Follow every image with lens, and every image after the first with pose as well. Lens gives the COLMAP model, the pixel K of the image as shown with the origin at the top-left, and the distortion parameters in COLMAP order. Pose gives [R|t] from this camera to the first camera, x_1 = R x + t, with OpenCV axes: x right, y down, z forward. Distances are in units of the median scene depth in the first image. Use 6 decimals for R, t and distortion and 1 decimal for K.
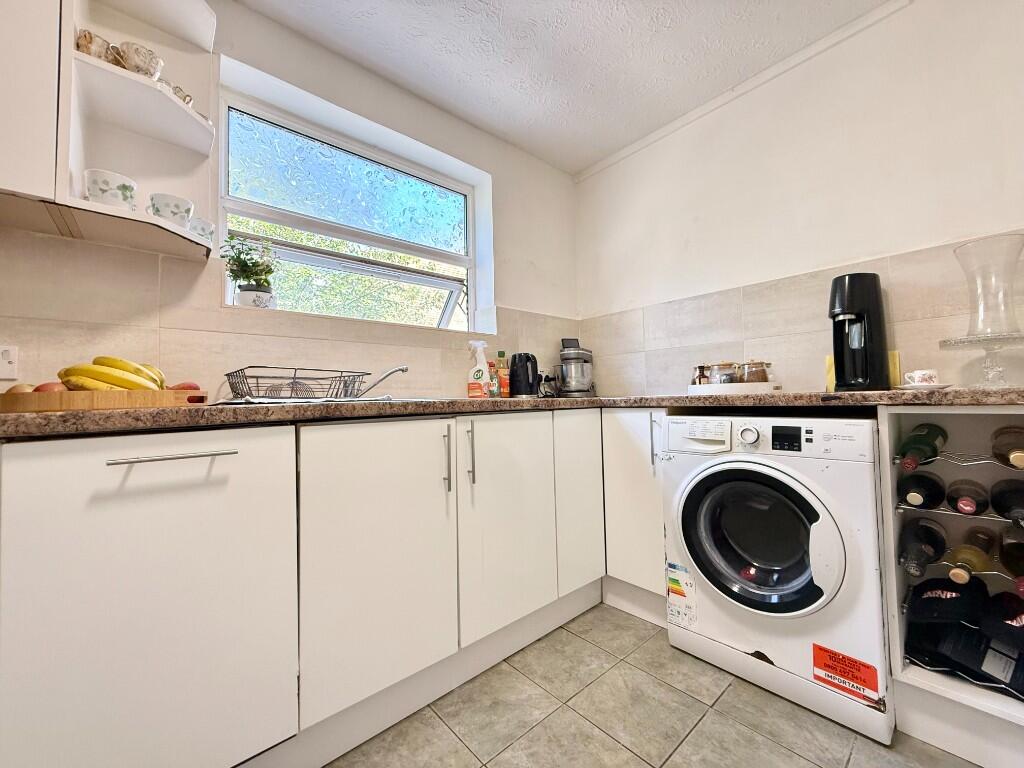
lens RADIAL K [[406.7, 0, 512.4], [0, 406.7, 384.8], [0, 0, 1]] dist [0.002218, 0.000245]
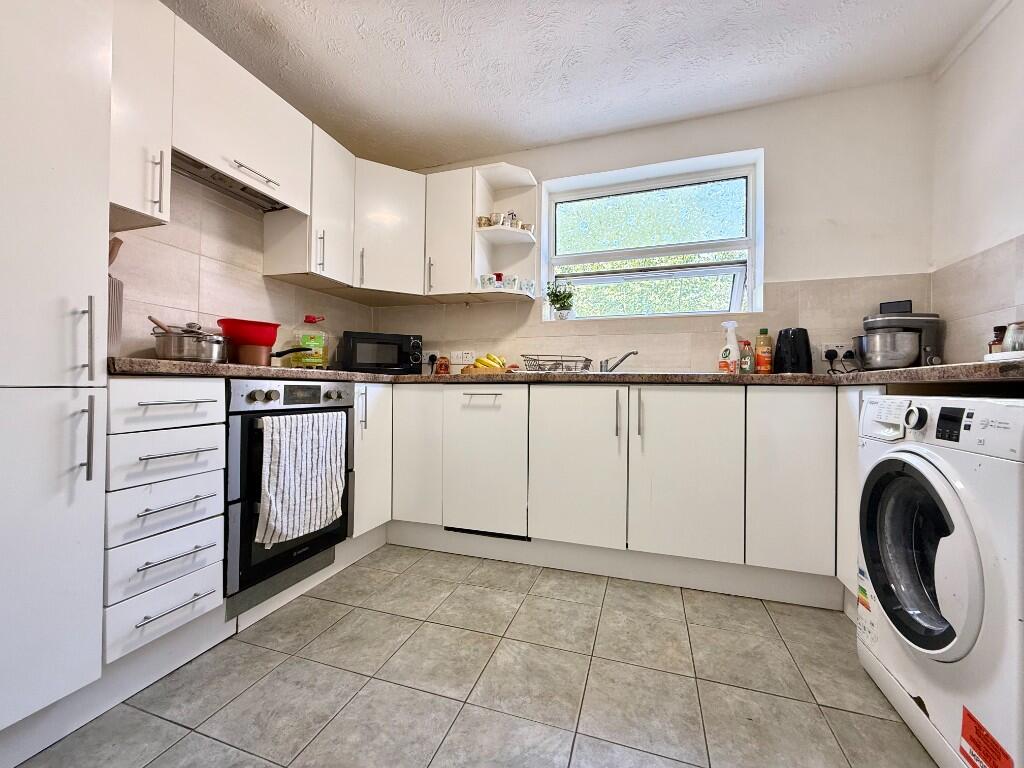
lens RADIAL K [[406.7, 0, 511.9], [0, 406.7, 383.0], [0, 0, 1]] dist [0.002218, 0.000245]
pose [[0.505626, 0.019443, -0.862534, 0.745192], [0.006754, 0.999626, 0.026493, 0.026950], [0.862727, -0.019221, 0.505305, -0.041306]]
